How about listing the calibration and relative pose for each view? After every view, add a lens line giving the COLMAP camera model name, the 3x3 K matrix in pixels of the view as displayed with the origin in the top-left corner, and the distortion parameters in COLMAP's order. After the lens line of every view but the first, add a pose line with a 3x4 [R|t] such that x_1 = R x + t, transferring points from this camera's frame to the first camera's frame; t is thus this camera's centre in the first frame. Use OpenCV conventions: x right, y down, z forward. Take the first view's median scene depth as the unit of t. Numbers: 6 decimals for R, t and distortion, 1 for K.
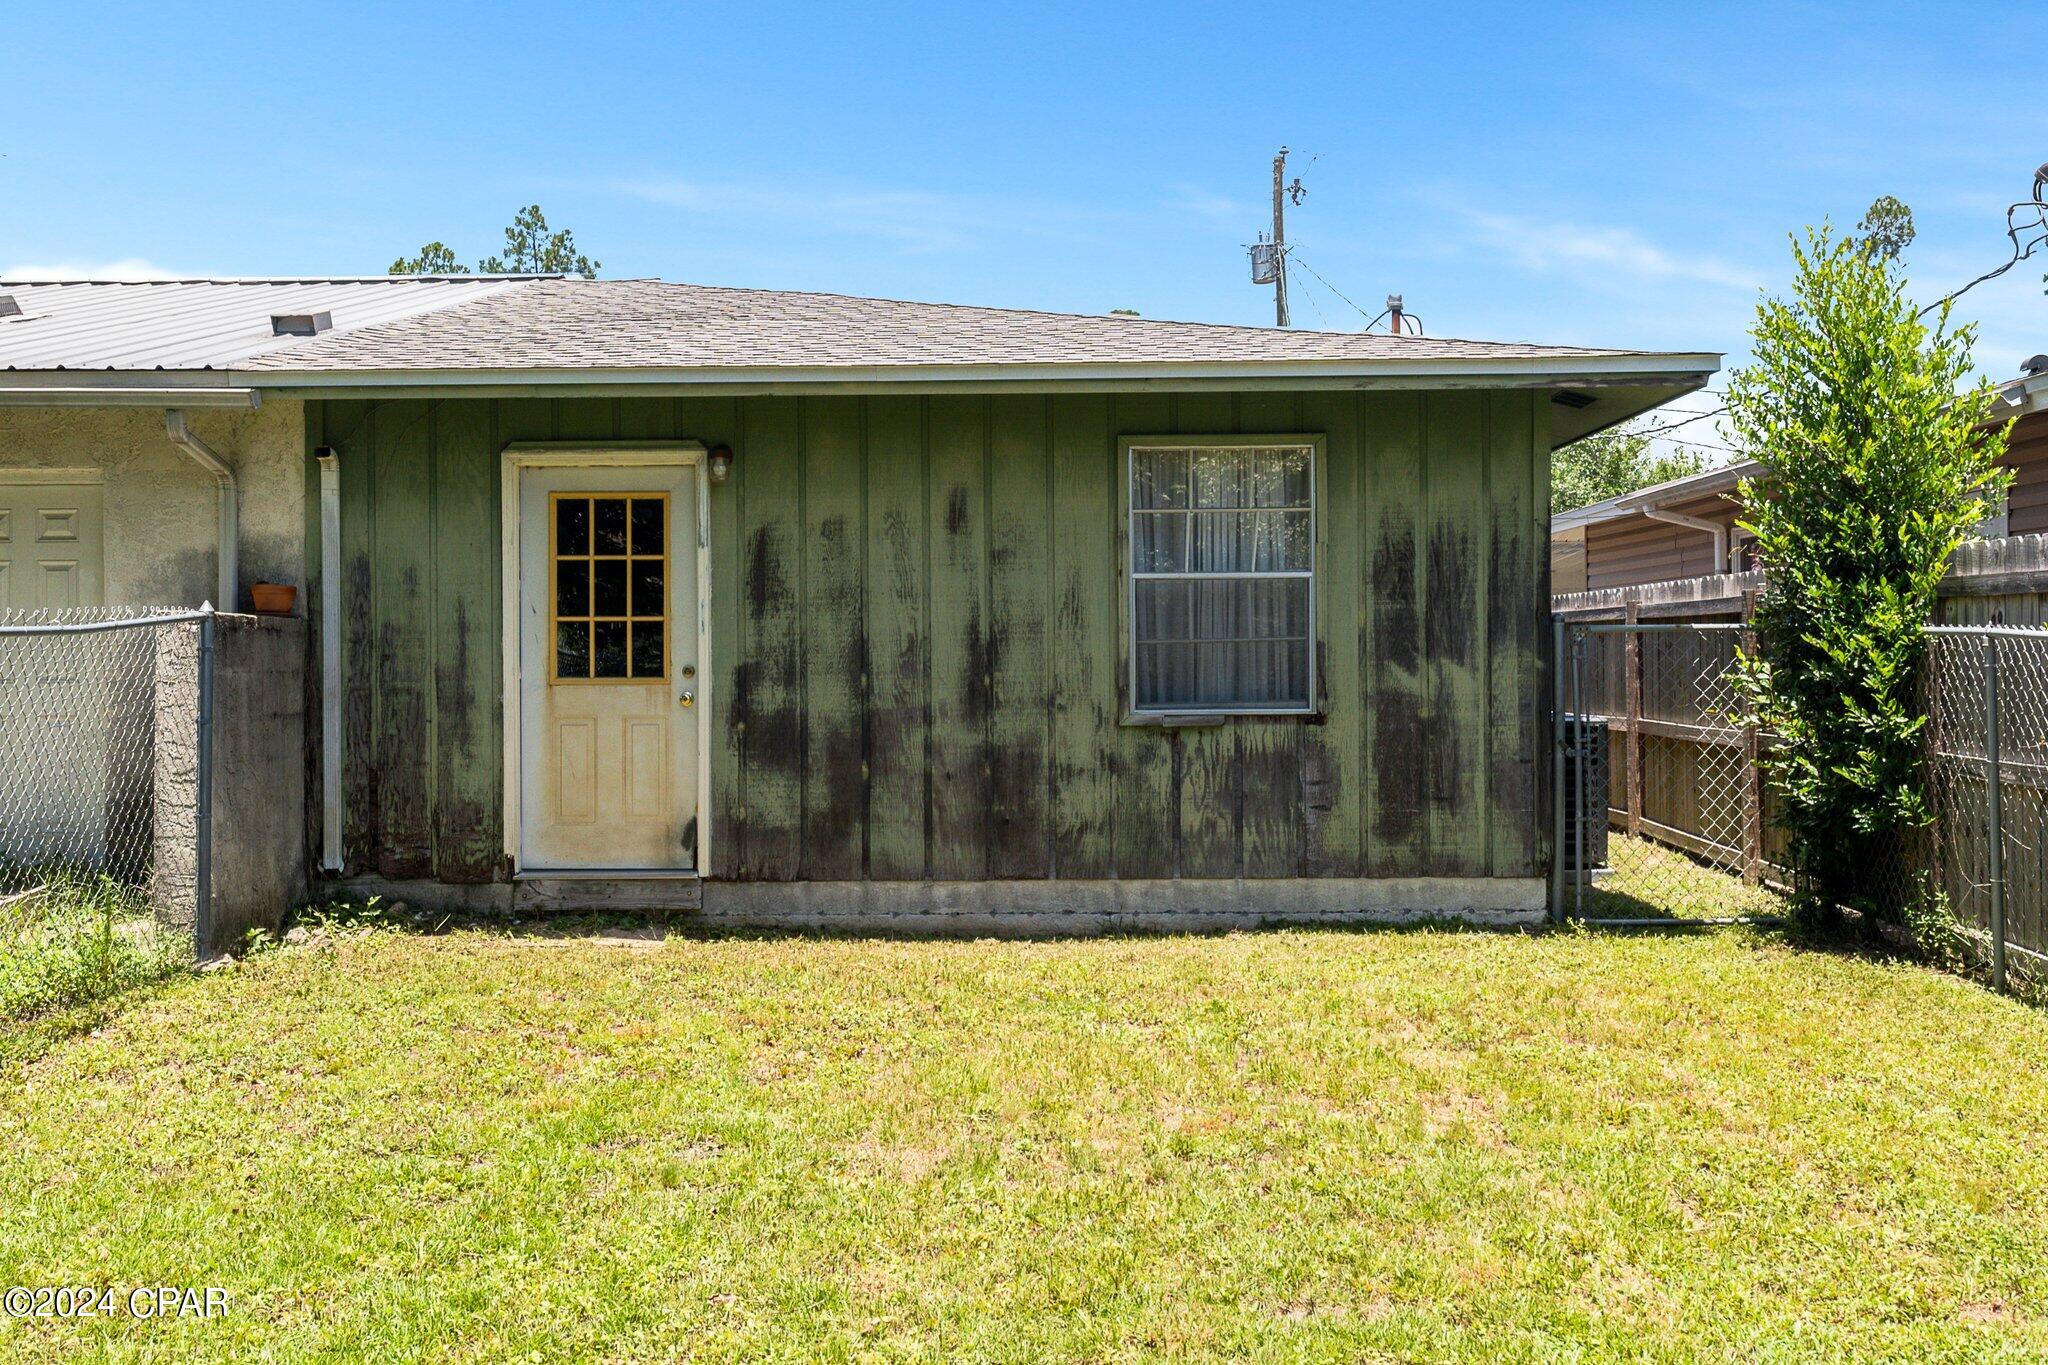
lens RADIAL K [[2045.8, 0, 1024.6], [0, 2045.8, 658.2], [0, 0, 1]] dist [-0.002235, 0.002371]
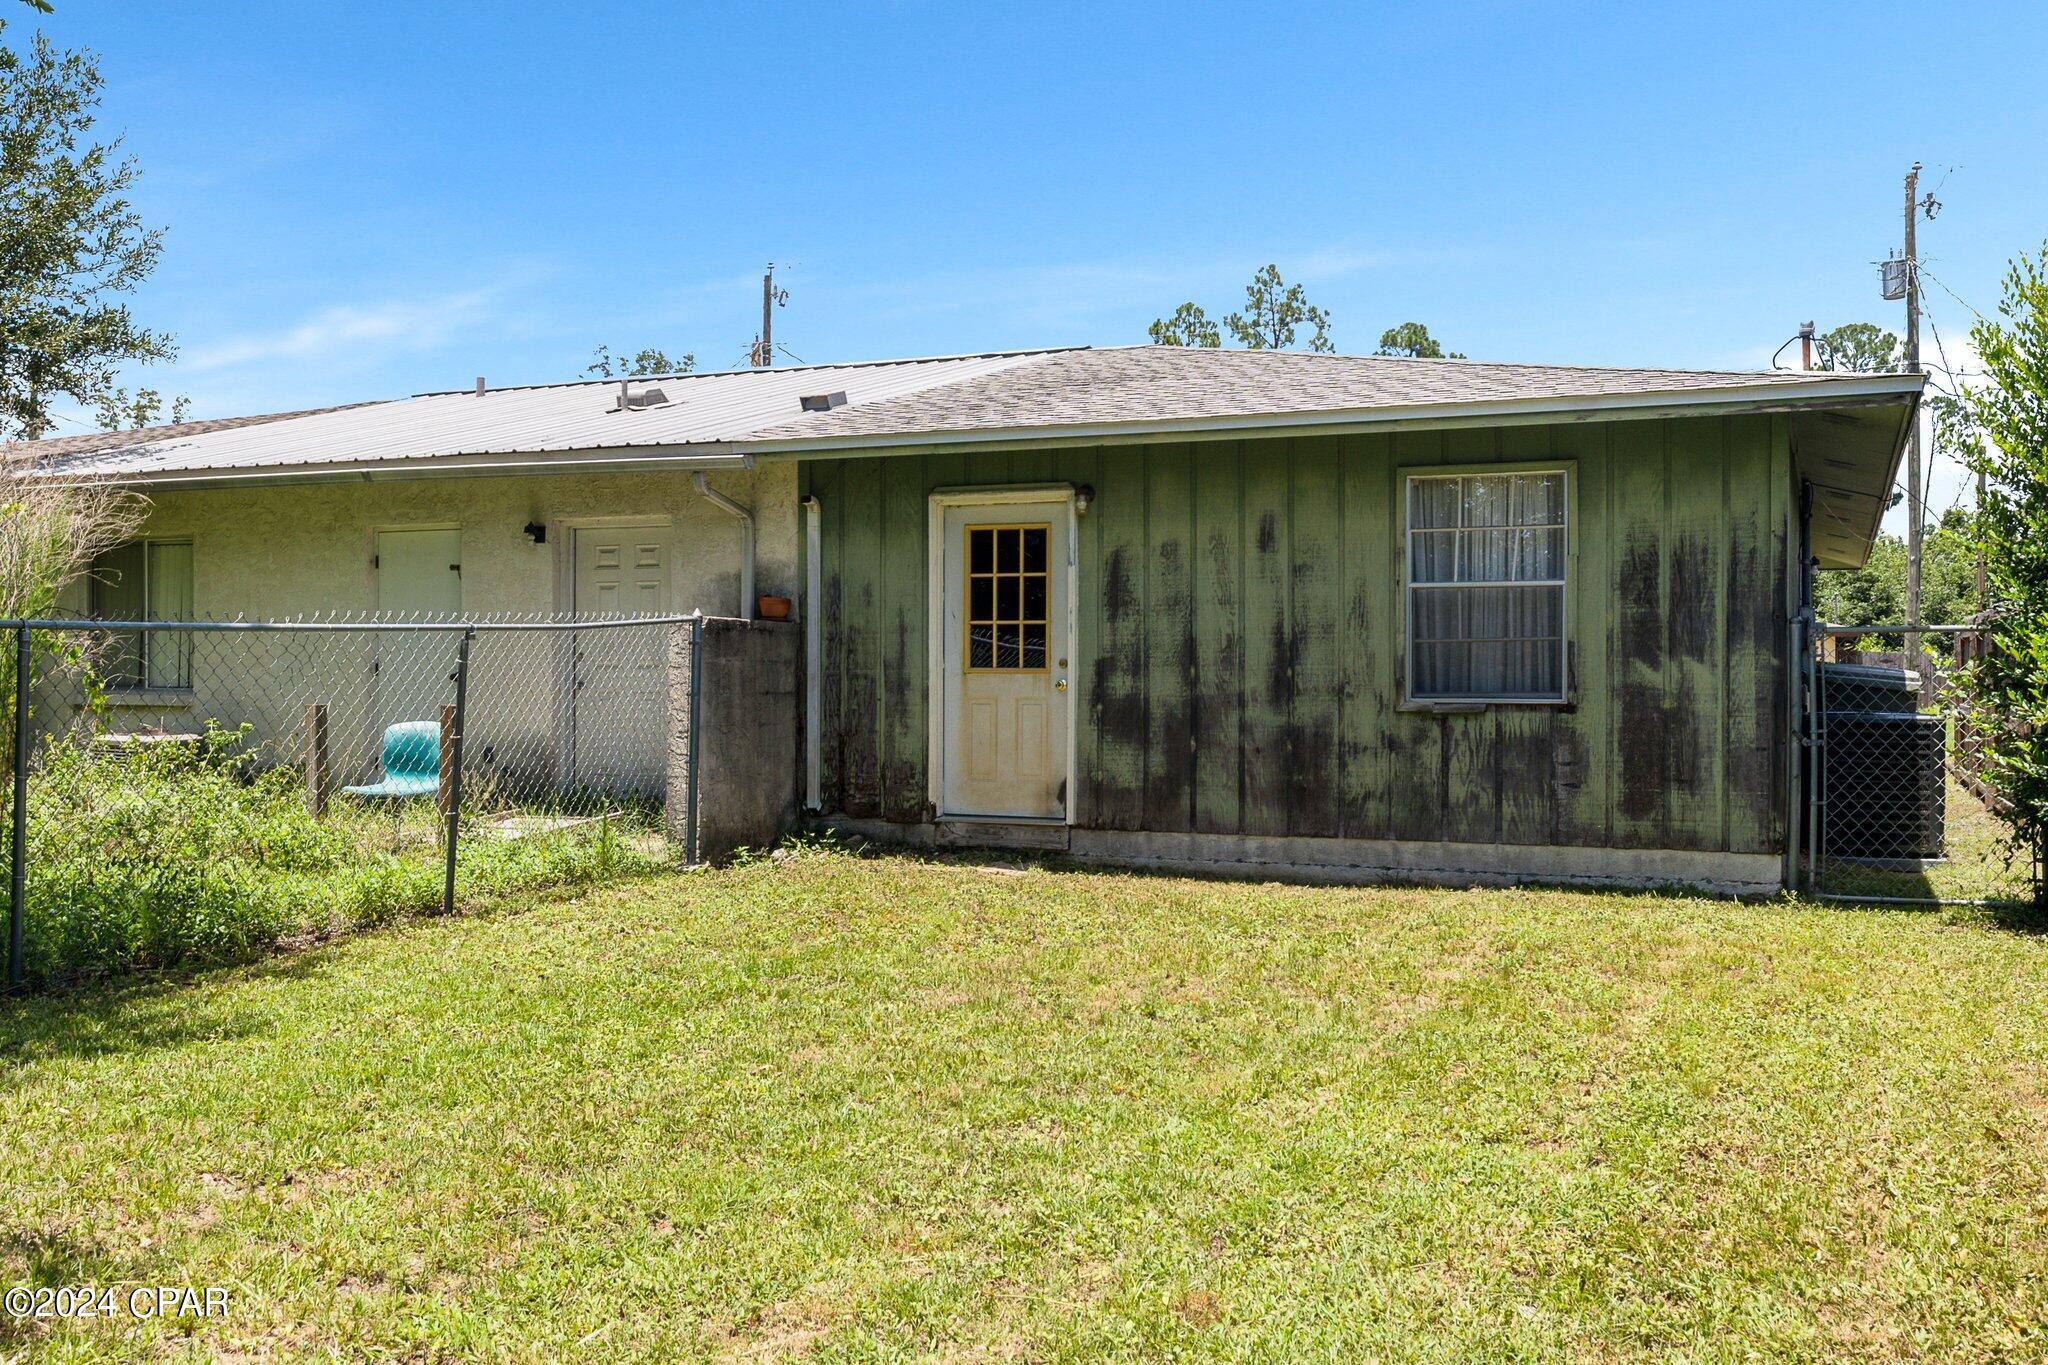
lens RADIAL K [[1879.8, 0, 1024.0], [0, 1879.8, 682.5], [0, 0, 1]] dist [-0.000815, -0.002780]
pose [[0.926611, 0.010425, -0.375876, 0.255715], [-0.007889, 0.999935, 0.008285, 0.008844], [0.375937, -0.004712, 0.926633, -0.095325]]
